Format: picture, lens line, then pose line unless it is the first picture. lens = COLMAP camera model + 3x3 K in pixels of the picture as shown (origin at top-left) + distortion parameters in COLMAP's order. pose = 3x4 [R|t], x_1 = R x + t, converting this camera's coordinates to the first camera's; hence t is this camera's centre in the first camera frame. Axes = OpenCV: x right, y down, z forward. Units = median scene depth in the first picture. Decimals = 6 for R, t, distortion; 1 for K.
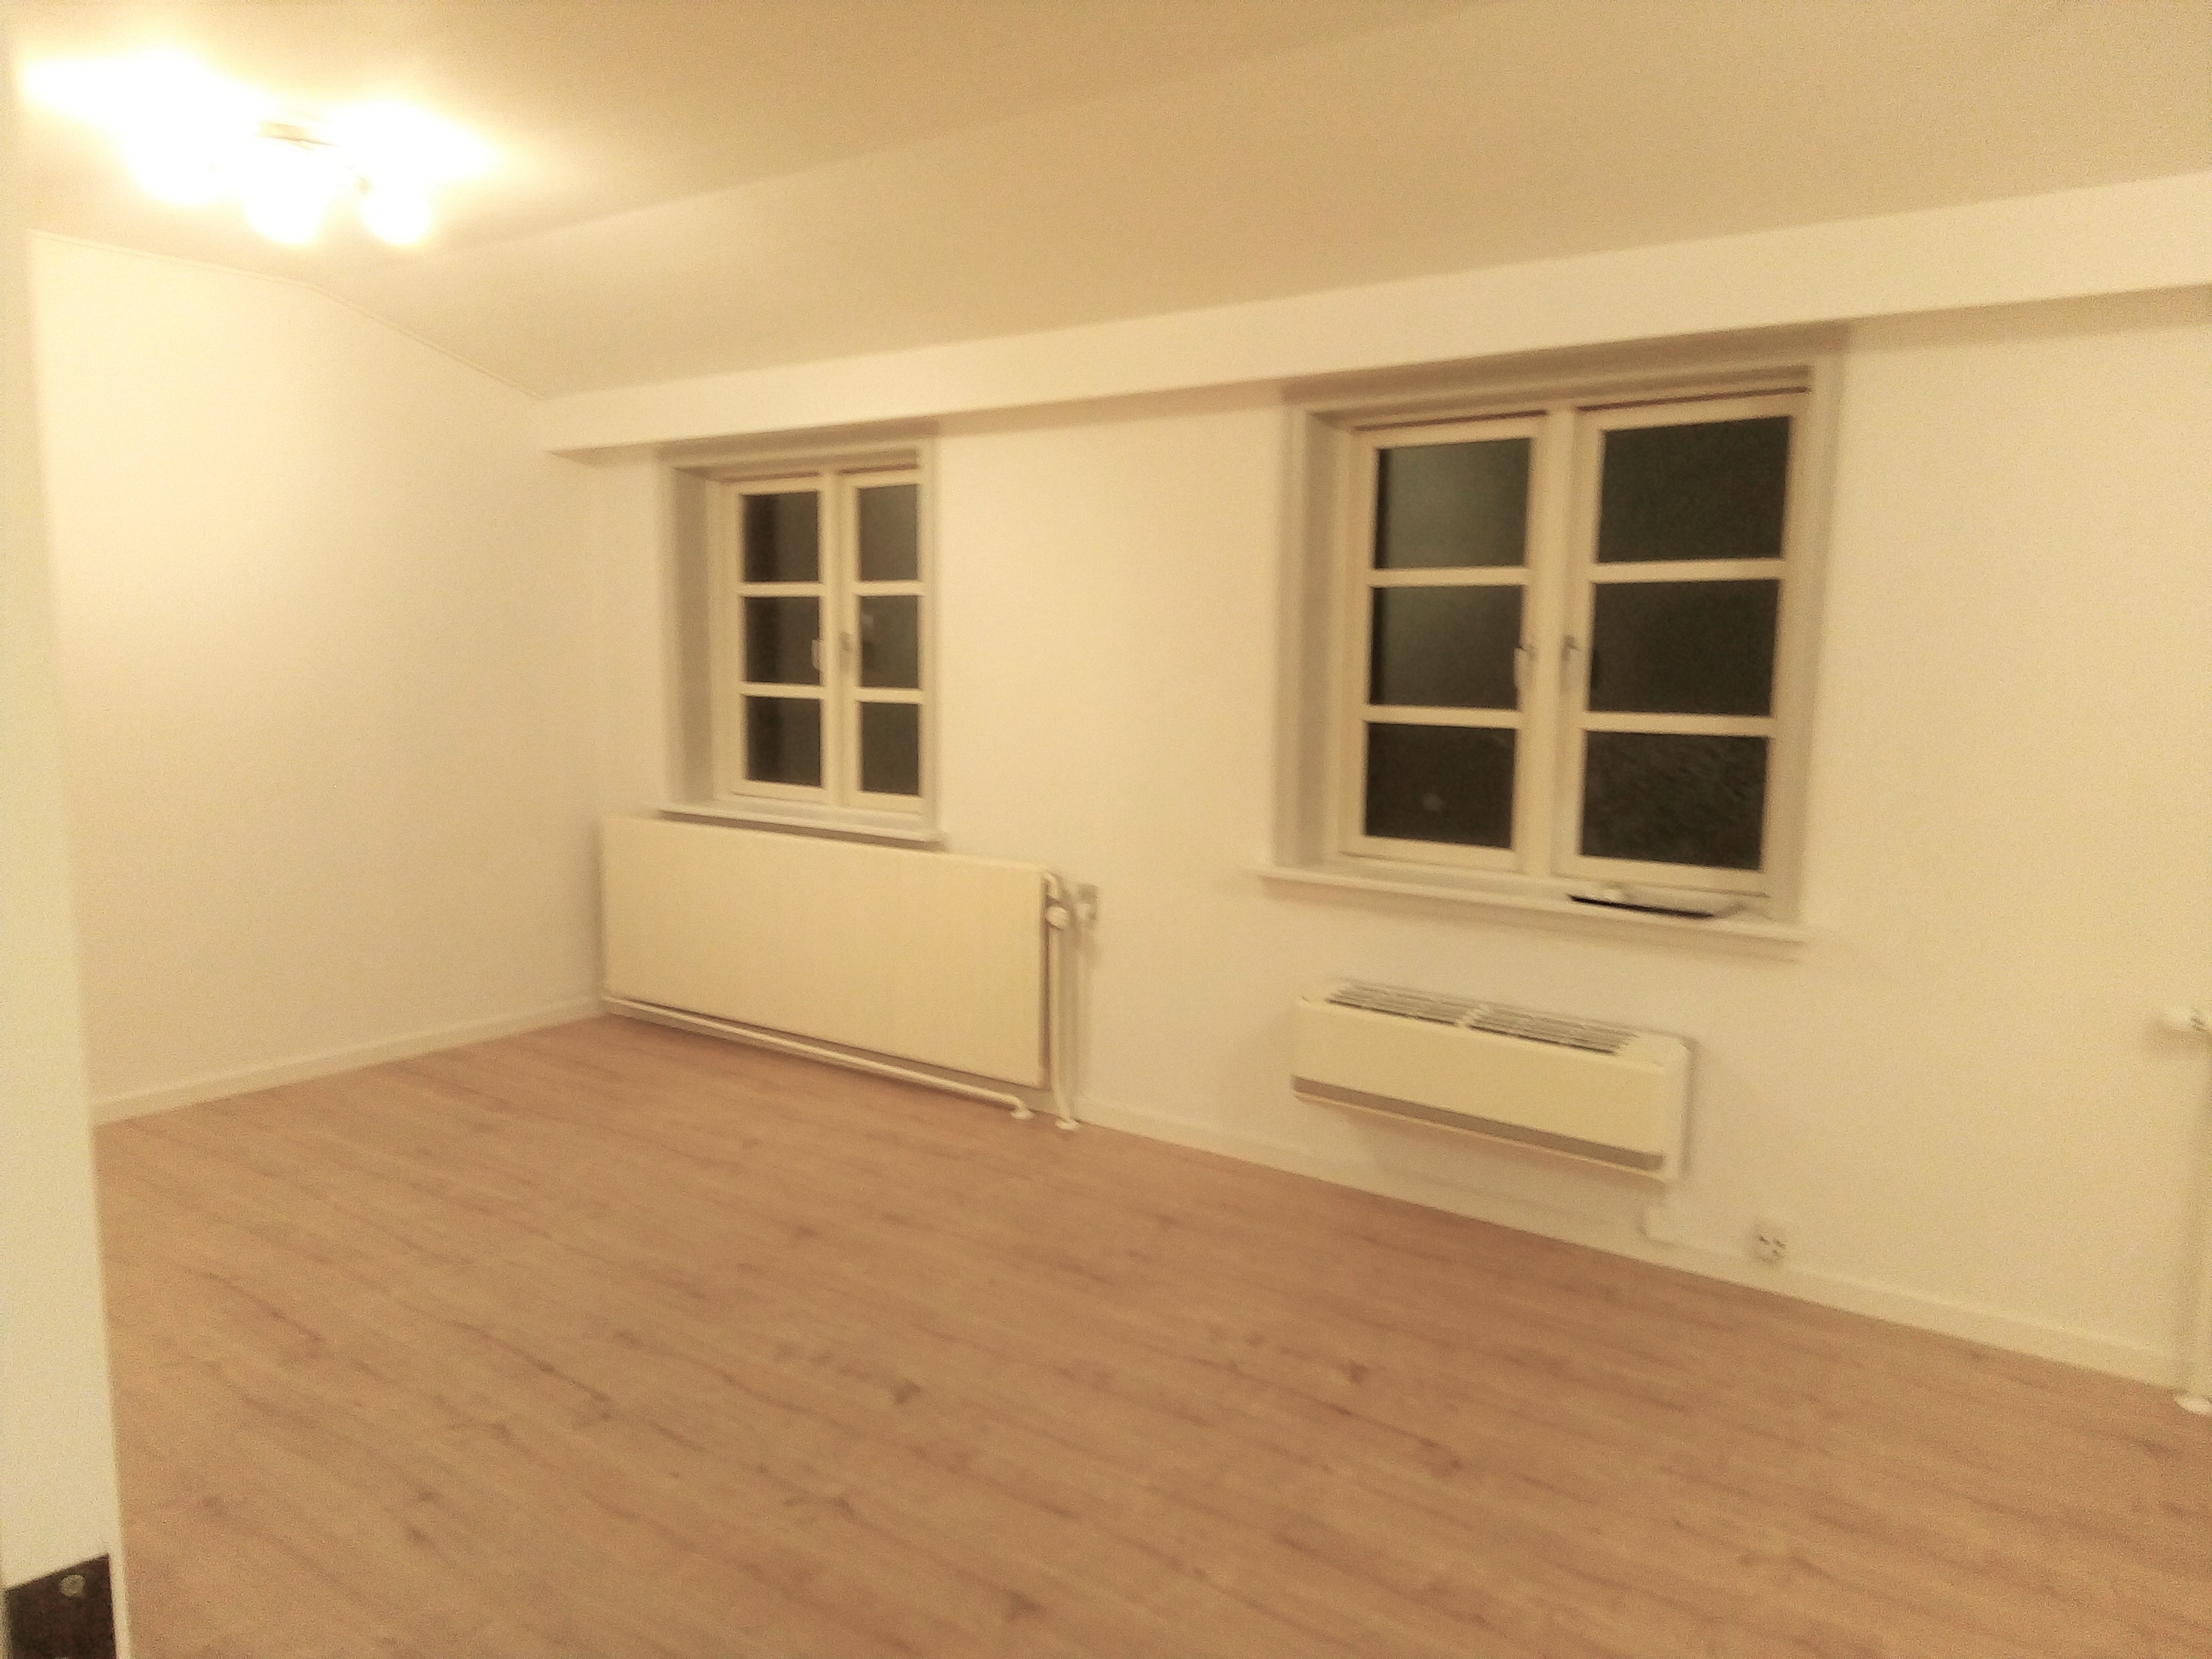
lens RADIAL K [[1526.9, 0, 1106.0], [0, 1526.9, 829.5], [0, 0, 1]] dist [0.067827, -0.122096]
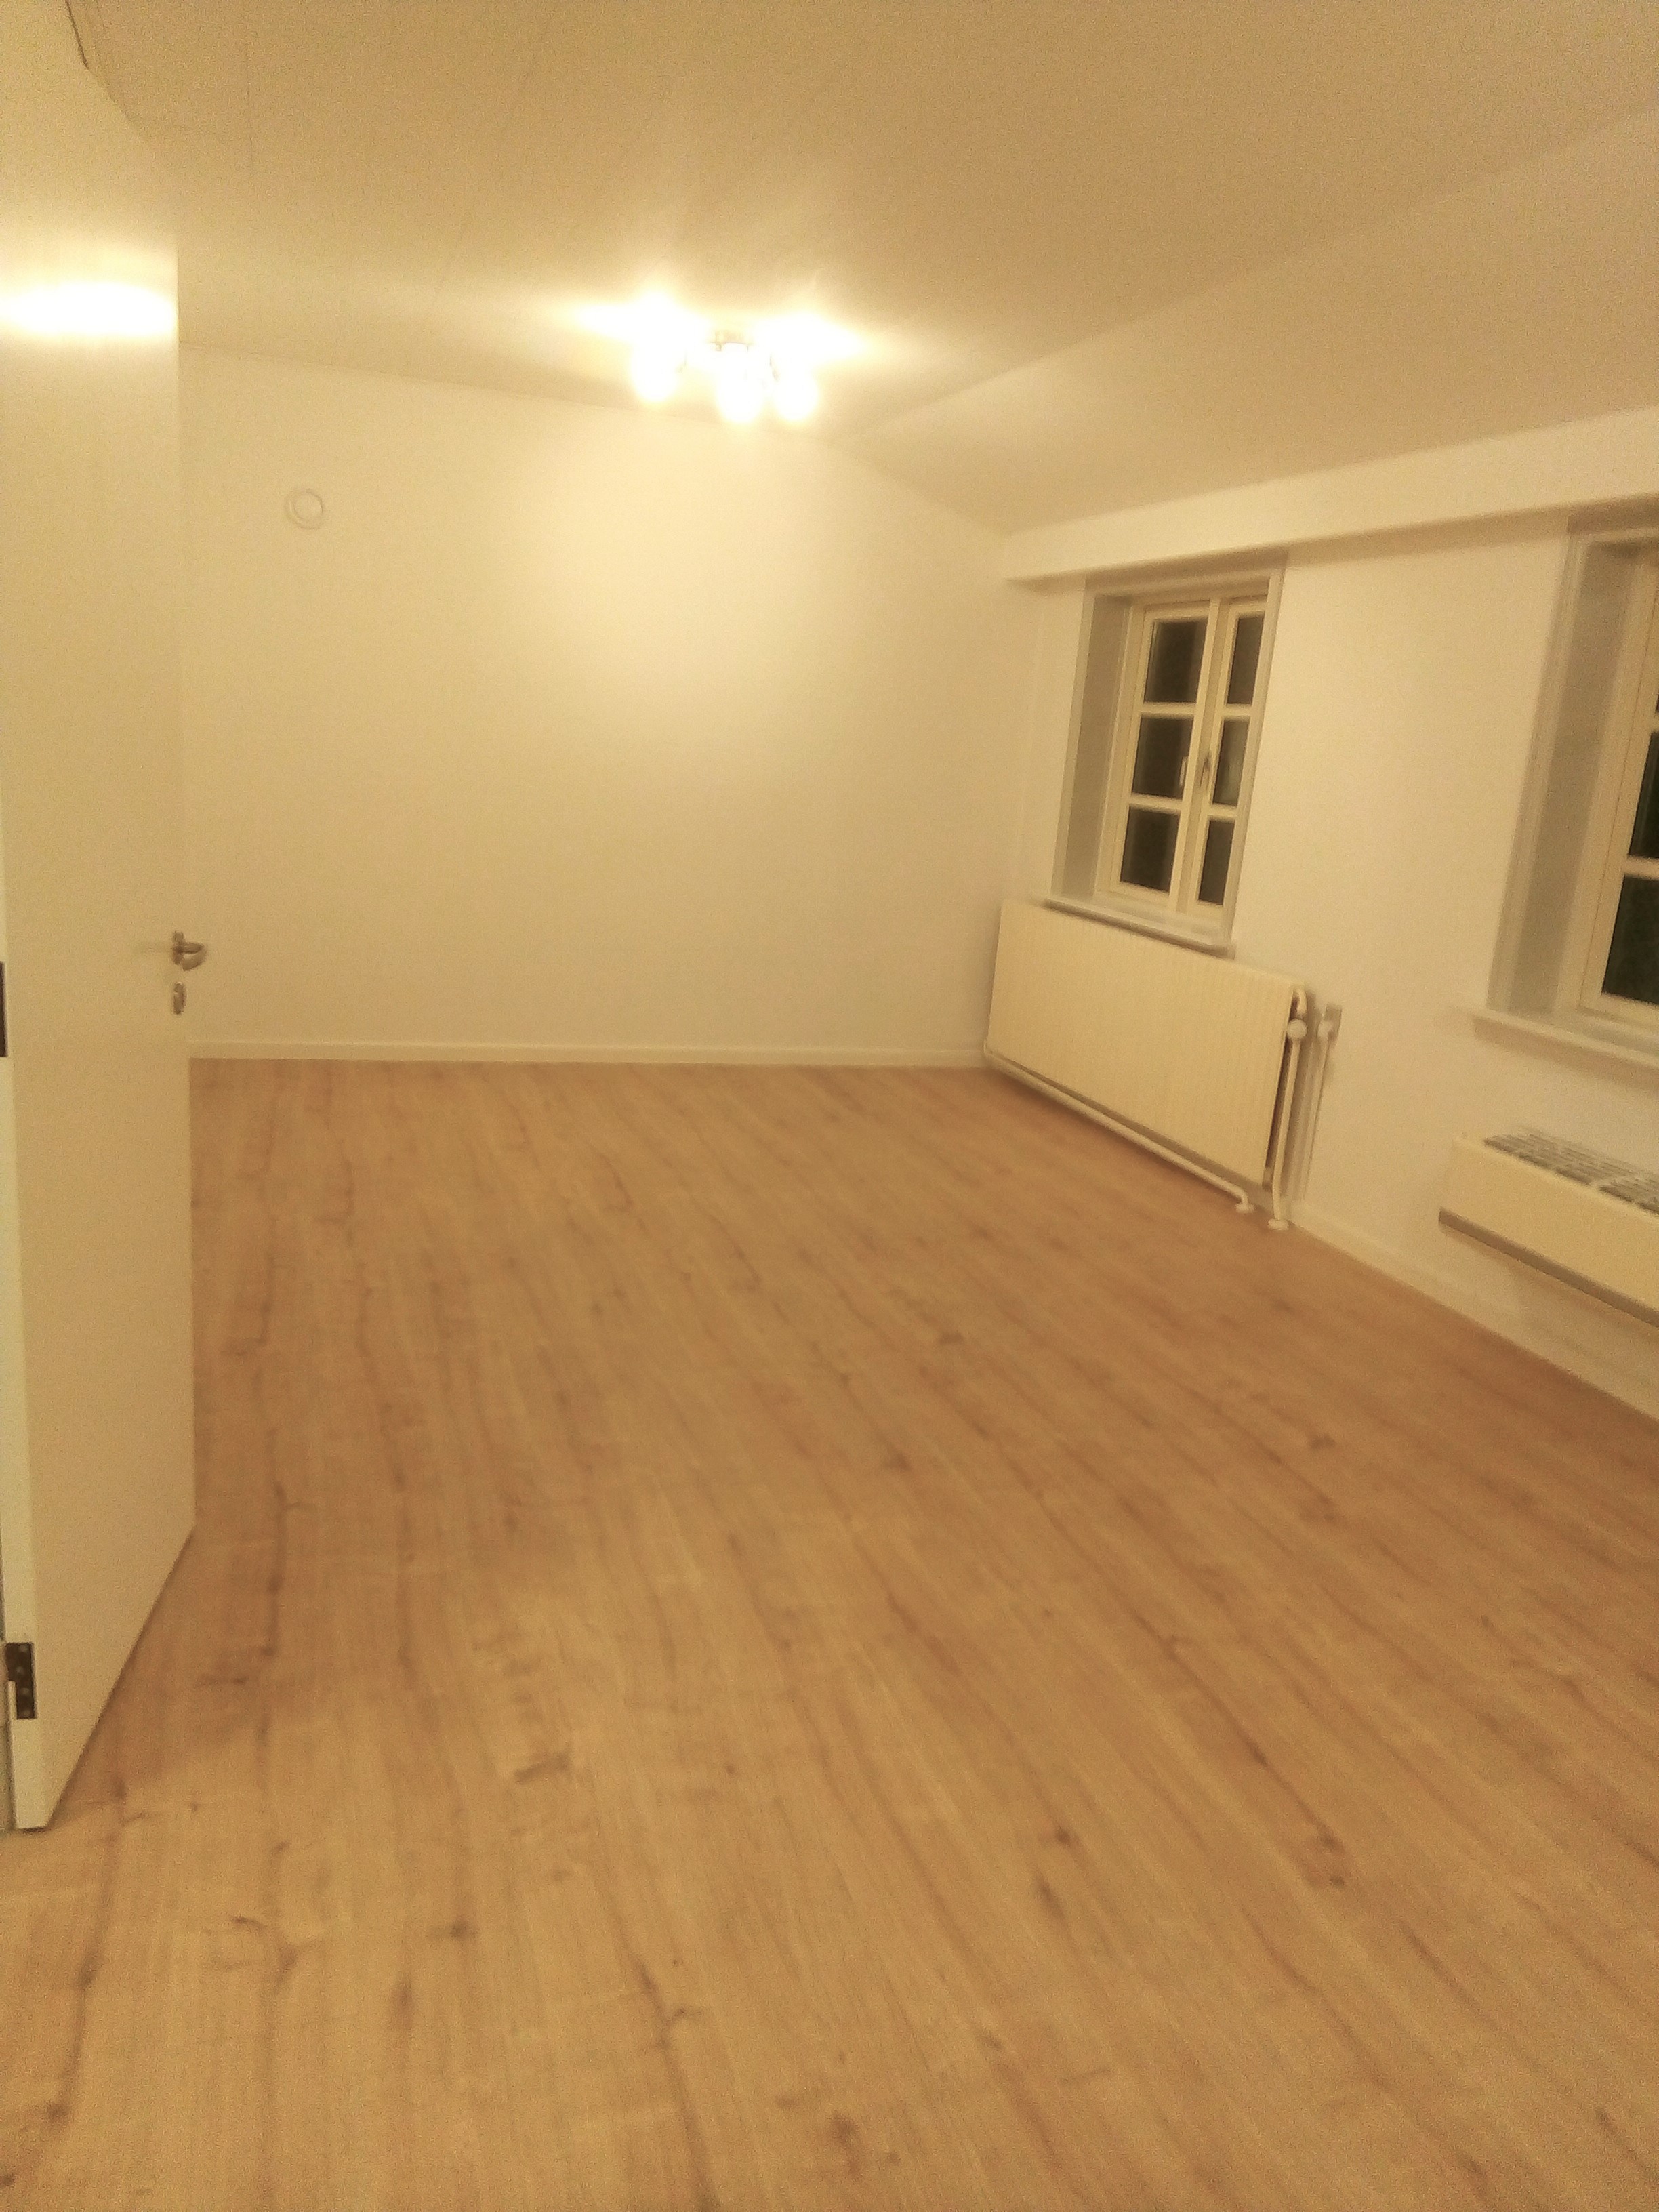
lens RADIAL K [[1526.9, 0, 829.5], [0, 1526.9, 1106.0], [0, 0, 1]] dist [0.067827, -0.122096]
pose [[0.819182, 0.192644, -0.540212, 0.263345], [-0.144685, 0.980851, 0.130378, 0.014733], [0.554983, -0.028642, 0.831368, -0.065744]]
